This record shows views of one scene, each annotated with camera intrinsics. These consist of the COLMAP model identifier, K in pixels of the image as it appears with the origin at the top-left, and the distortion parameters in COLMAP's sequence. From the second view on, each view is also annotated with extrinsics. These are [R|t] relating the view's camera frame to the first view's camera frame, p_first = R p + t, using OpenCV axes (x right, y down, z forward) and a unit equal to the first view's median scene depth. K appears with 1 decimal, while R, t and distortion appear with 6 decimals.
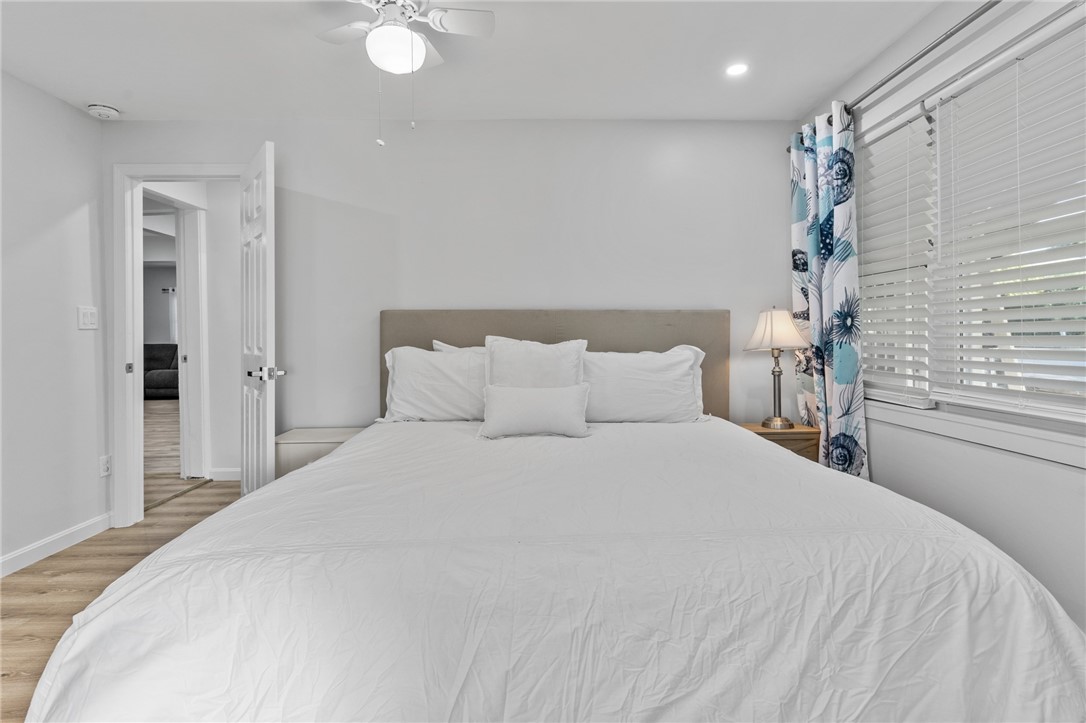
lens RADIAL K [[527.1, 0, 543.4], [0, 527.1, 340.2], [0, 0, 1]] dist [0.002272, -0.000918]
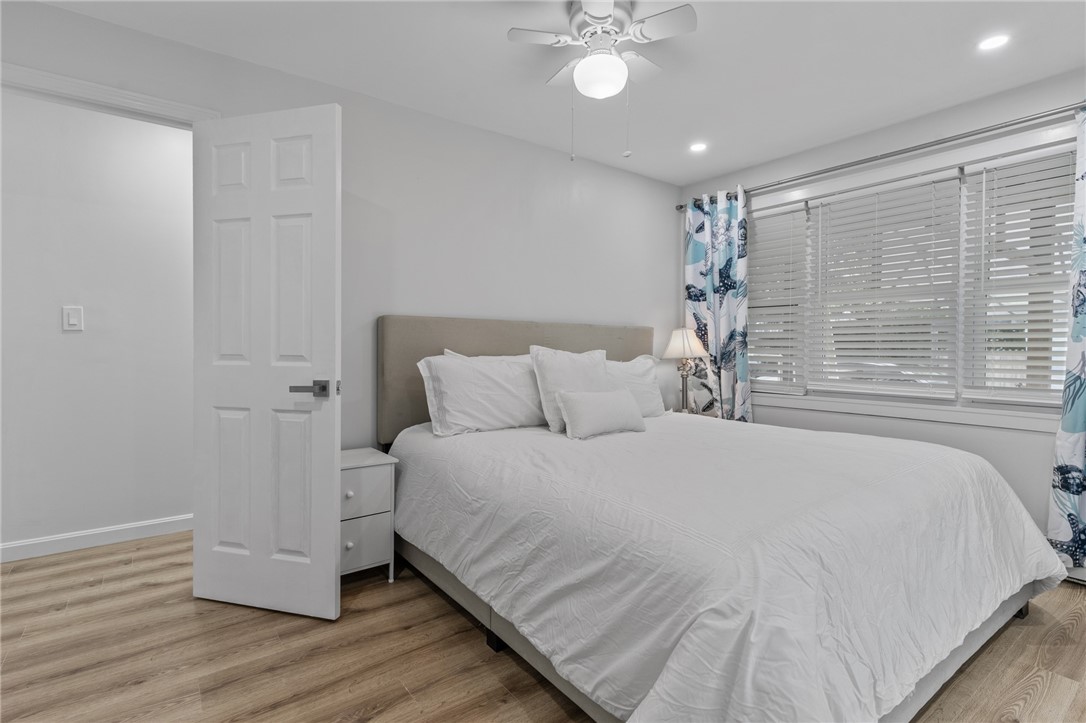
lens RADIAL K [[517.0, 0, 545.9], [0, 517.0, 355.5], [0, 0, 1]] dist [0.003813, -0.000131]
pose [[0.816990, 0.002591, 0.576645, -0.672595], [-0.006311, 0.999970, 0.004448, 0.007574], [-0.576617, -0.007273, 0.816982, 0.147109]]
